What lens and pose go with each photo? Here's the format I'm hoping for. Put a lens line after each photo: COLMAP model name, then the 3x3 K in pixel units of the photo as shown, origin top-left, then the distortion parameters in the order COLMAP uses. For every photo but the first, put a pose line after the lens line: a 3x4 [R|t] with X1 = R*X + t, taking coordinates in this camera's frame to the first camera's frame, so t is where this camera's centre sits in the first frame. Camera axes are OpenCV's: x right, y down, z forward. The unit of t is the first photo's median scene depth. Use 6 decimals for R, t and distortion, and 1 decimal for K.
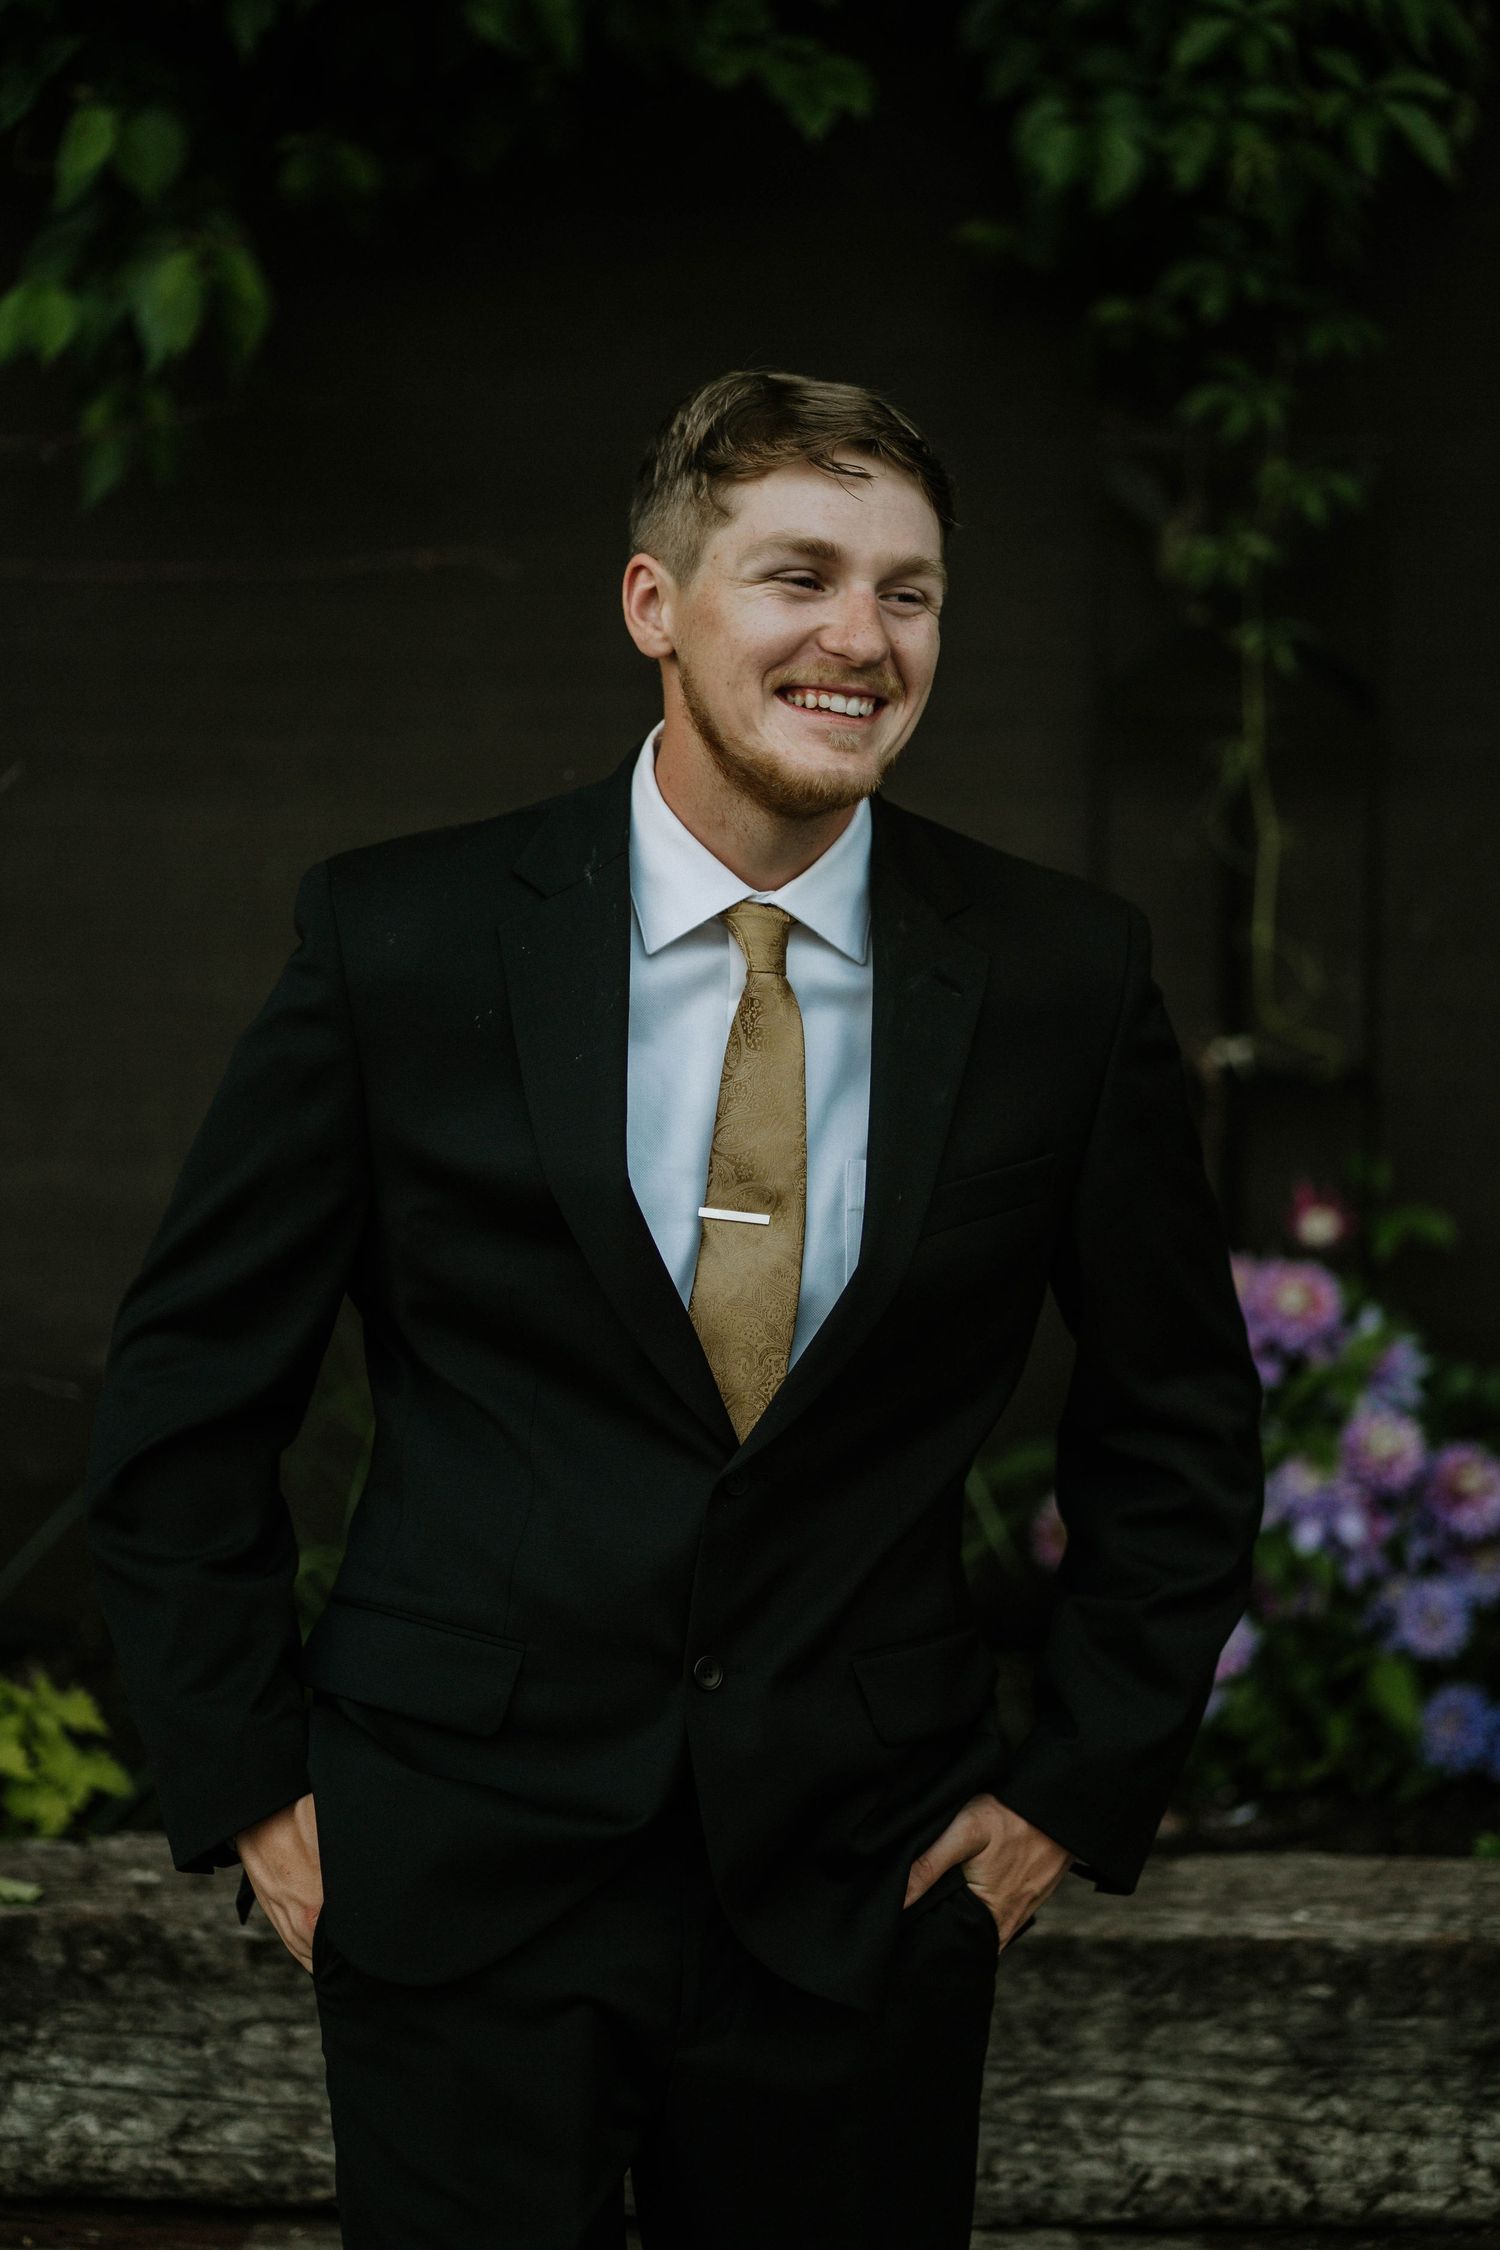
lens RADIAL K [[4926.0, 0, 747.9], [0, 4926.0, 1141.8], [0, 0, 1]] dist [-0.236826, 0.000000]
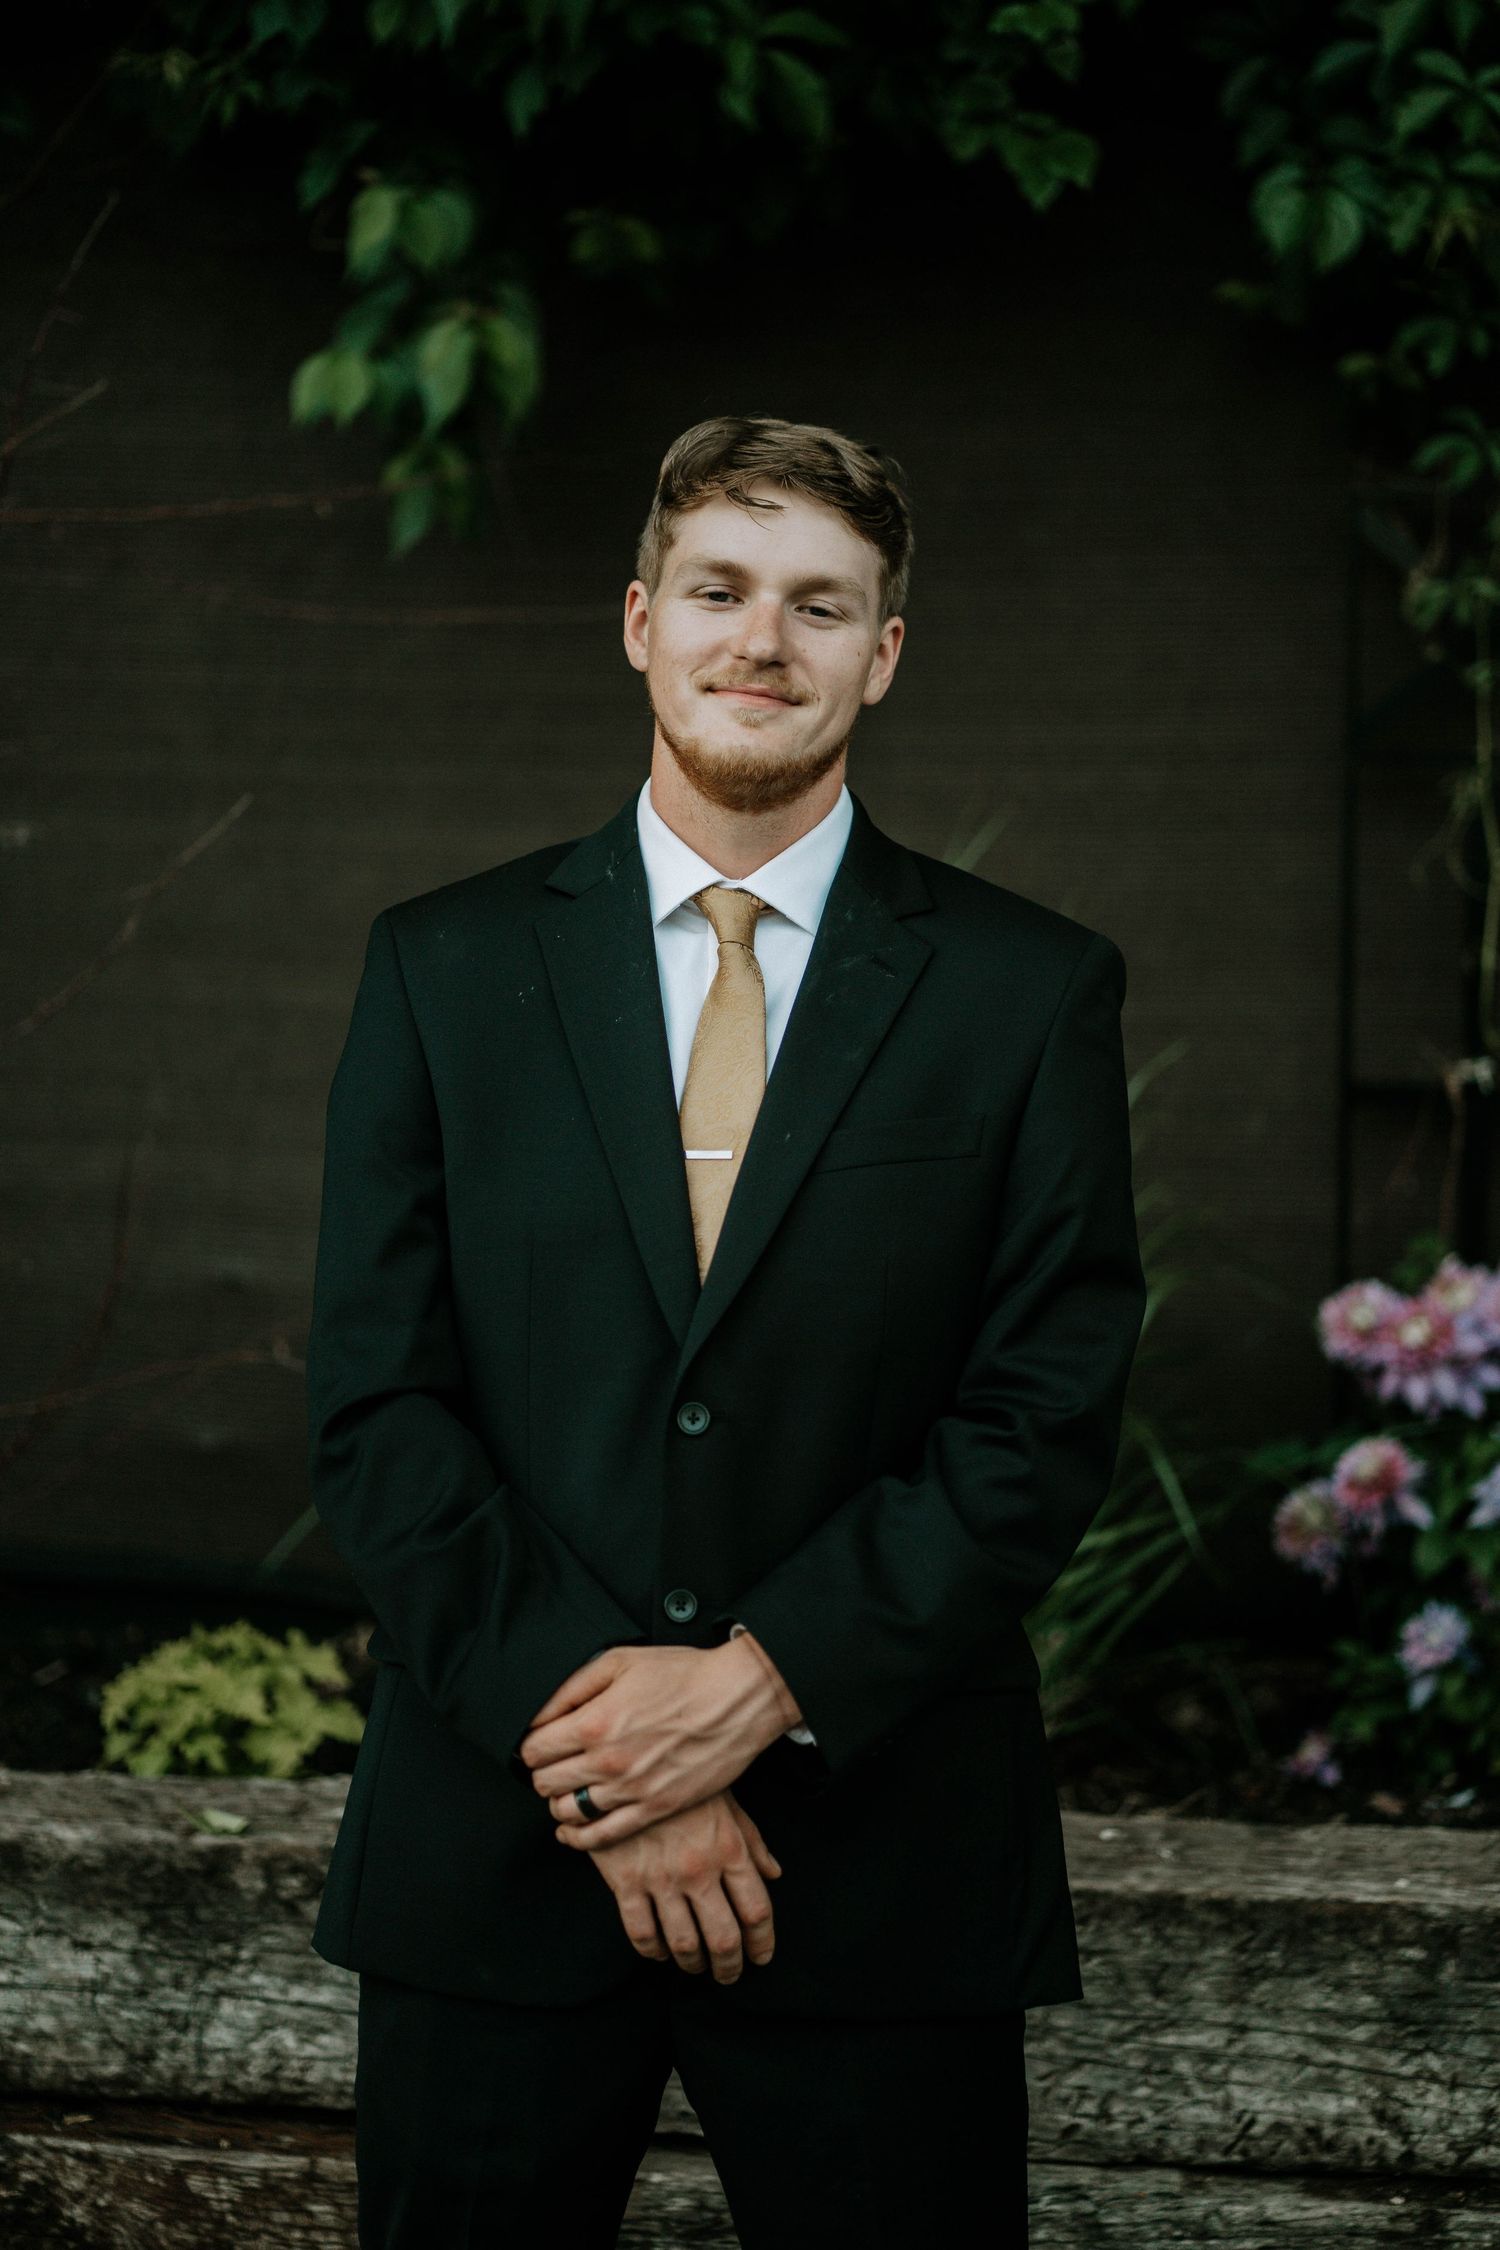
lens RADIAL K [[4926.0, 0, 753.3], [0, 4926.0, 1108.4], [0, 0, 1]] dist [-0.236826, 0.000000]
pose [[0.988312, 0.010425, -0.152088, 0.123158], [-0.012081, 0.999877, -0.009969, 0.002328], [0.151965, 0.011690, 0.988317, -0.065887]]
